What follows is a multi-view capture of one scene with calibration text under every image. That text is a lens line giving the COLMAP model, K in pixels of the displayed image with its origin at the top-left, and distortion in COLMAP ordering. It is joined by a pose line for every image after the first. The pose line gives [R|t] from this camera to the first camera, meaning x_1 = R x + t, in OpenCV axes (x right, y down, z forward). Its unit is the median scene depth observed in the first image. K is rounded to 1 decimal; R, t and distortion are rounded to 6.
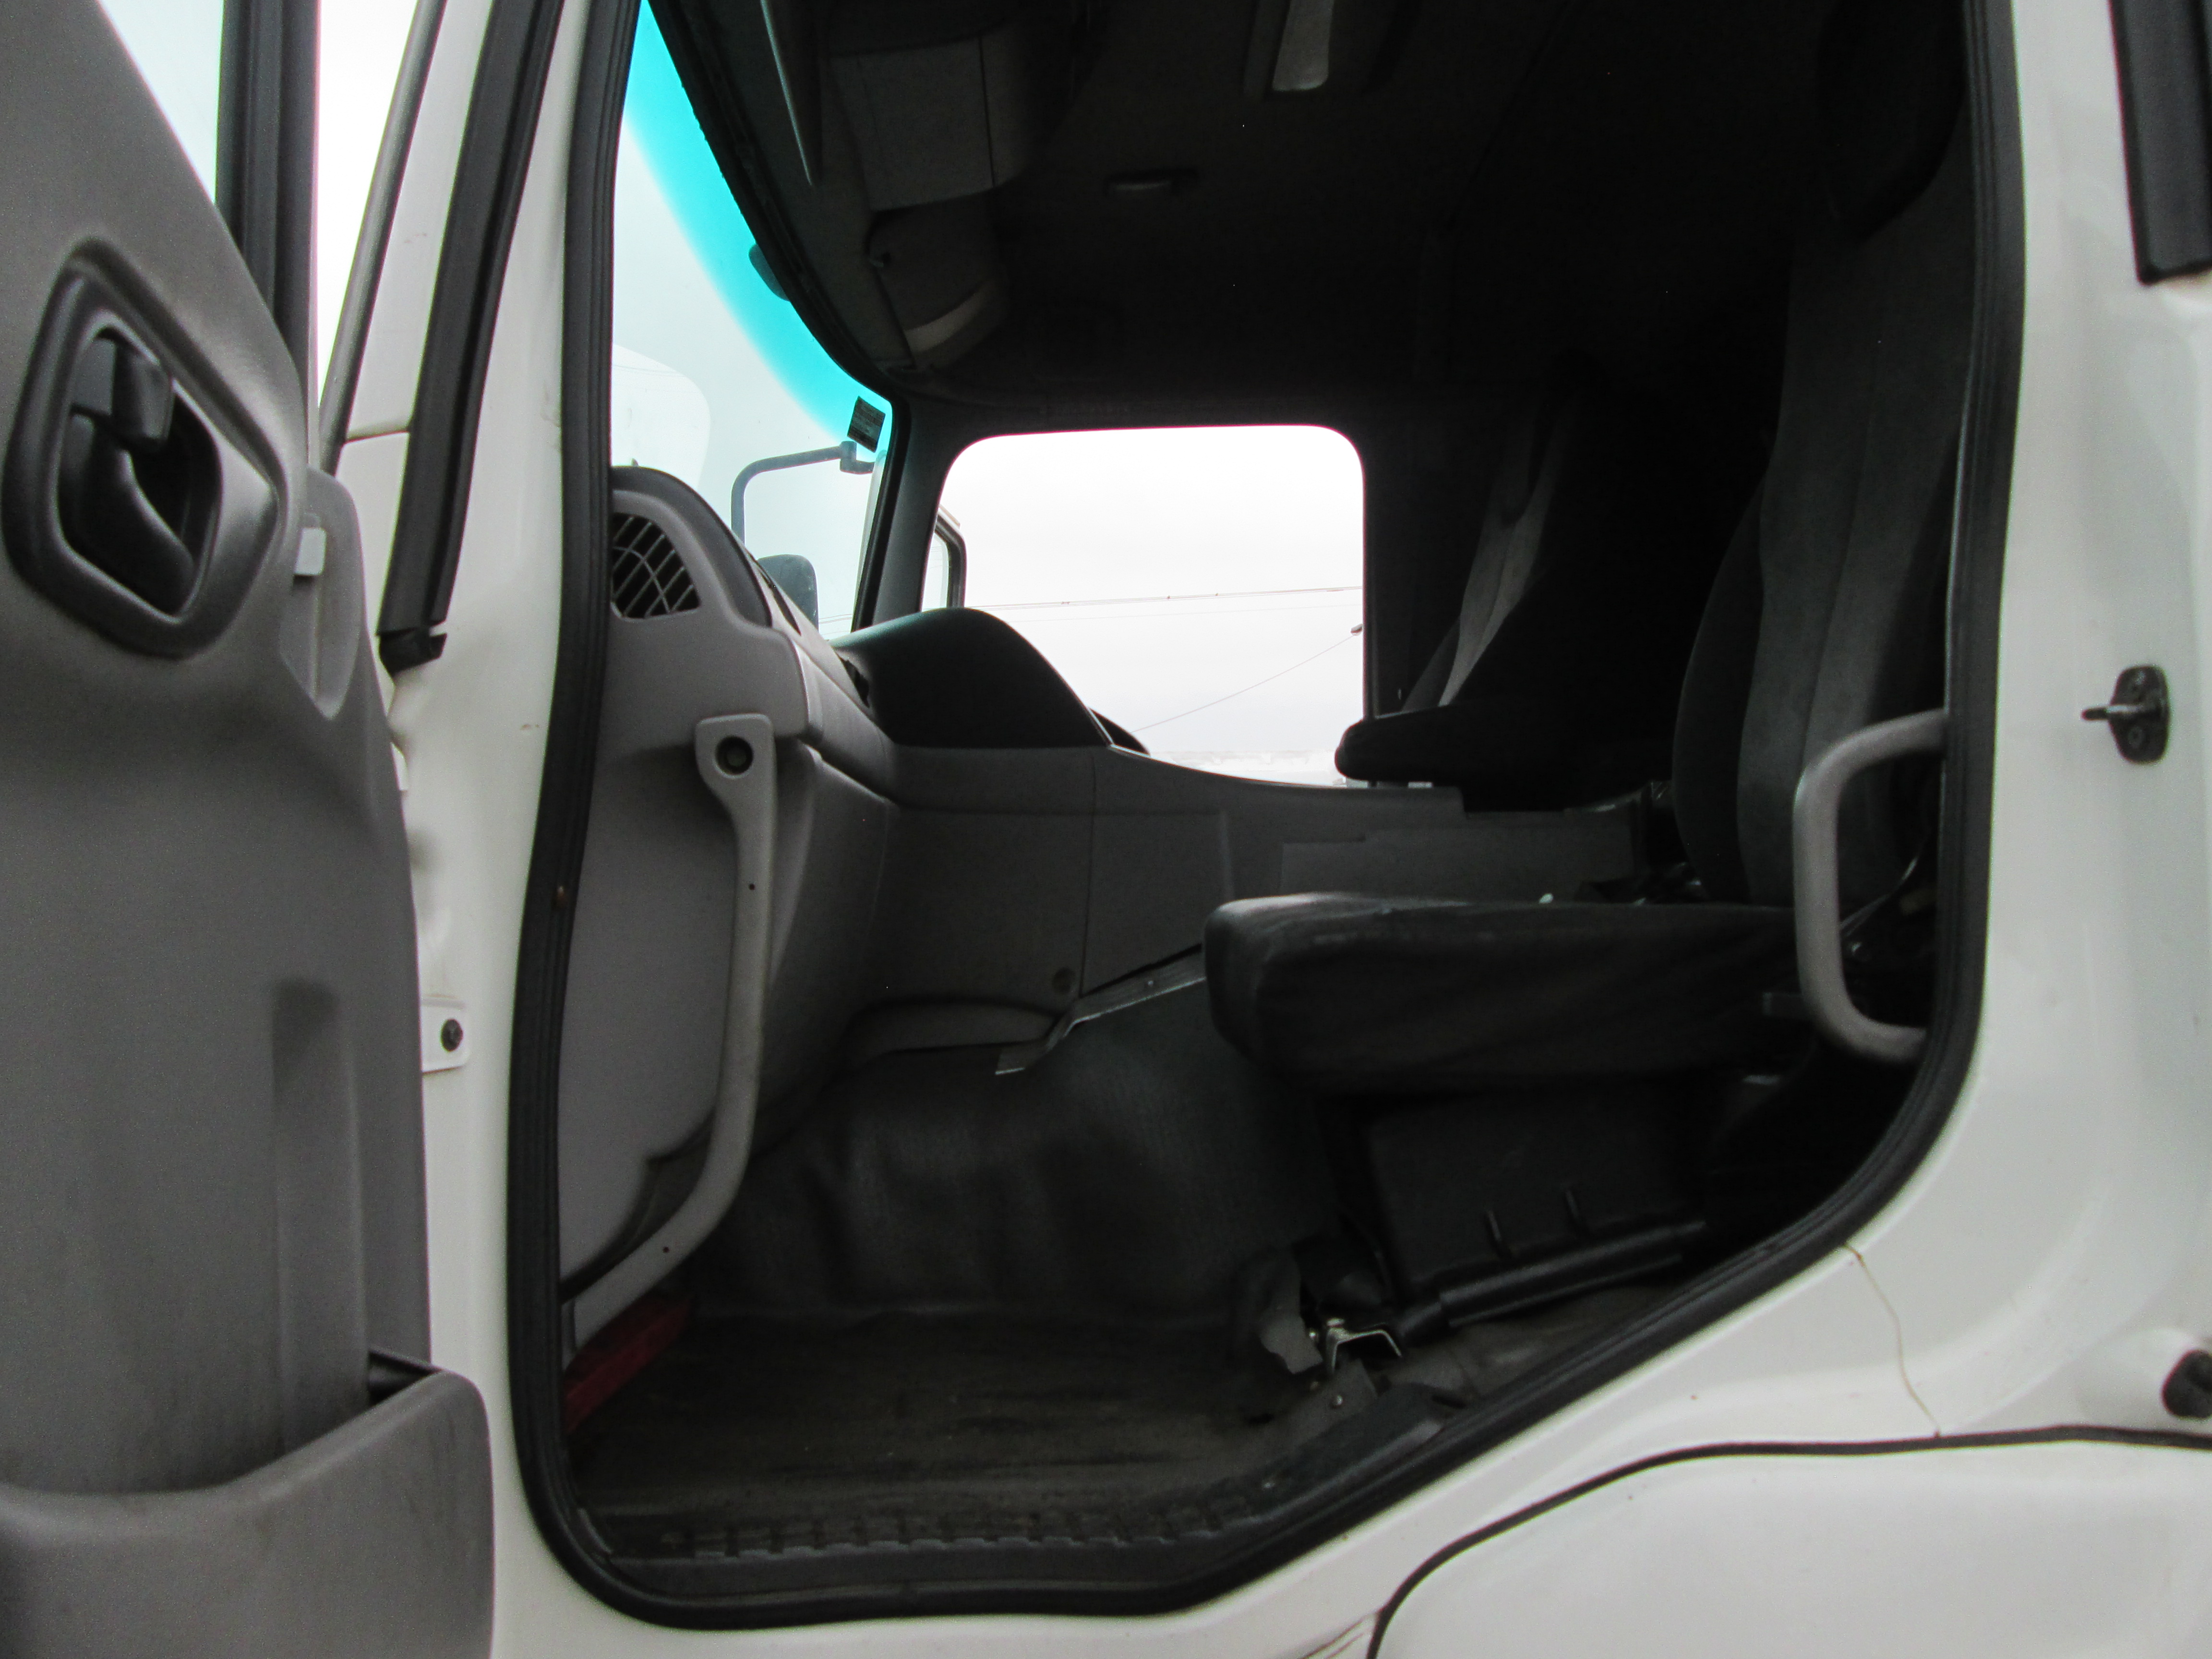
lens RADIAL K [[1822.2, 0, 1102.9], [0, 1822.2, 821.7], [0, 0, 1]] dist [-0.055818, 0.020613]
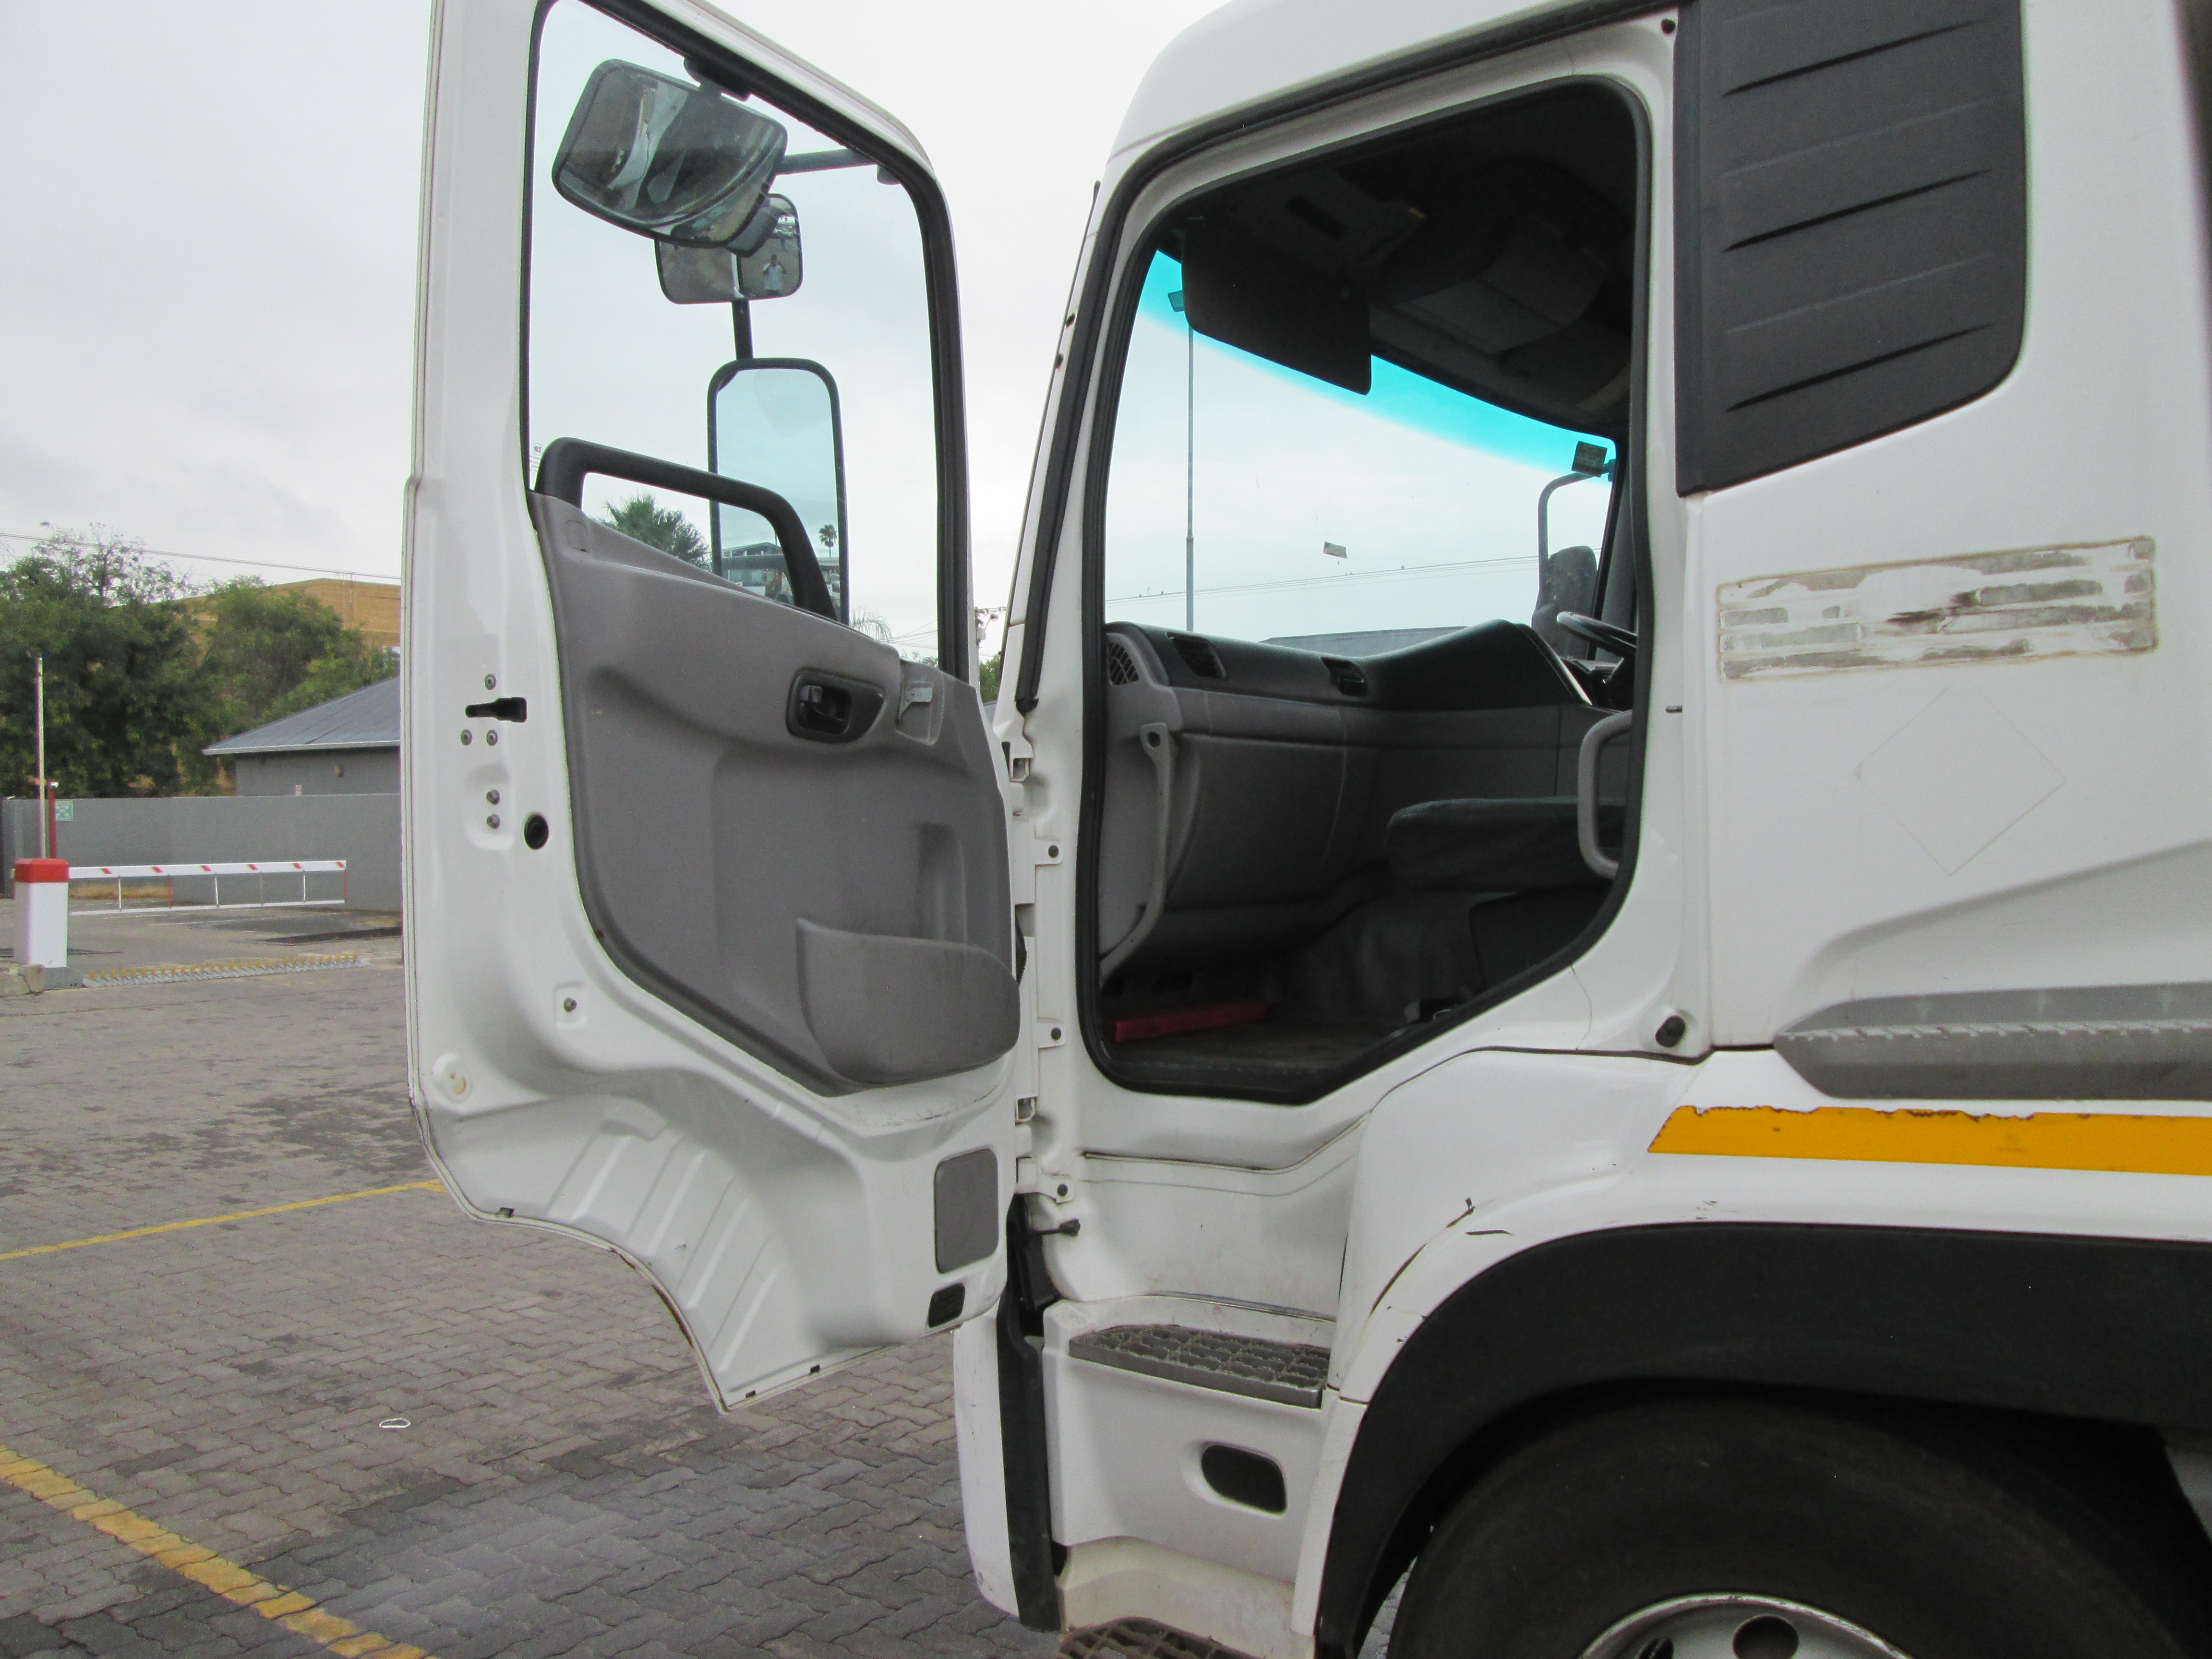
lens RADIAL K [[1822.2, 0, 1103.0], [0, 1822.2, 844.7], [0, 0, 1]] dist [-0.055818, 0.020613]
pose [[0.790604, 0.018407, -0.612052, 1.243430], [0.022214, 0.998028, 0.058710, -0.041351], [0.611925, -0.060012, 0.788635, -0.973383]]
